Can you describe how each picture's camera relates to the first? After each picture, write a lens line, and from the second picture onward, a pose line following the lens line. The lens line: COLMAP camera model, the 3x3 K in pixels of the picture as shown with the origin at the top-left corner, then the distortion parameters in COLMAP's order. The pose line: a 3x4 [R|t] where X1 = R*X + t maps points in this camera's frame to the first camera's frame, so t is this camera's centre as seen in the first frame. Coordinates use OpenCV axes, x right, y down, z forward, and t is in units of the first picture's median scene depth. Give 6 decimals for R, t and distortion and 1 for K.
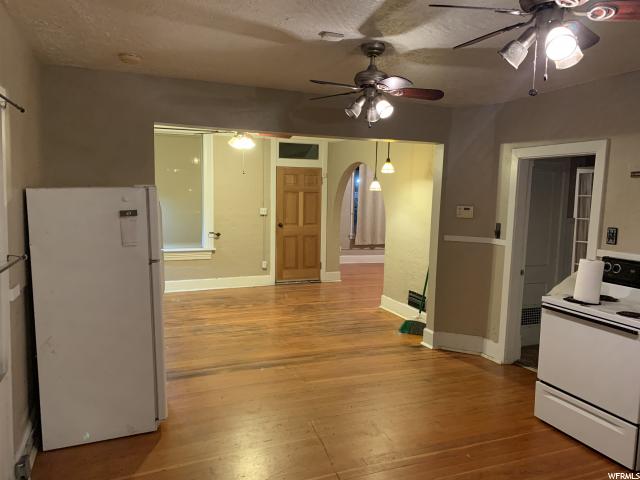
lens RADIAL K [[498.8, 0, 317.4], [0, 498.8, 241.4], [0, 0, 1]] dist [0.091616, -0.000844]
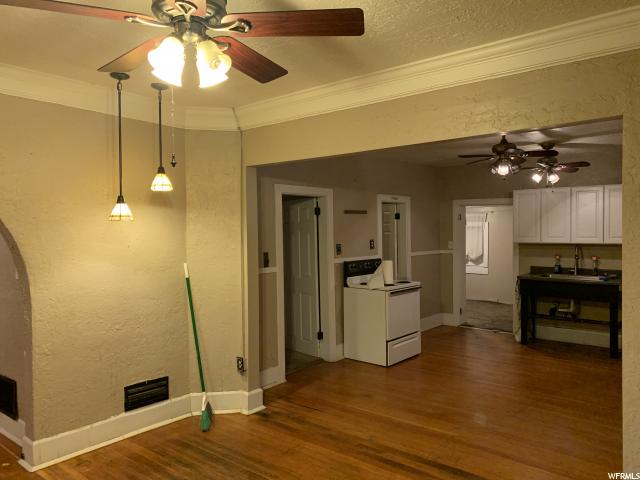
lens RADIAL K [[498.8, 0, 317.4], [0, 498.8, 241.4], [0, 0, 1]] dist [0.091616, -0.000844]
pose [[-0.475848, -0.041434, 0.878551, -0.563612], [0.086811, 0.991800, 0.093794, -0.138916], [-0.875233, 0.120899, -0.468349, 1.330207]]
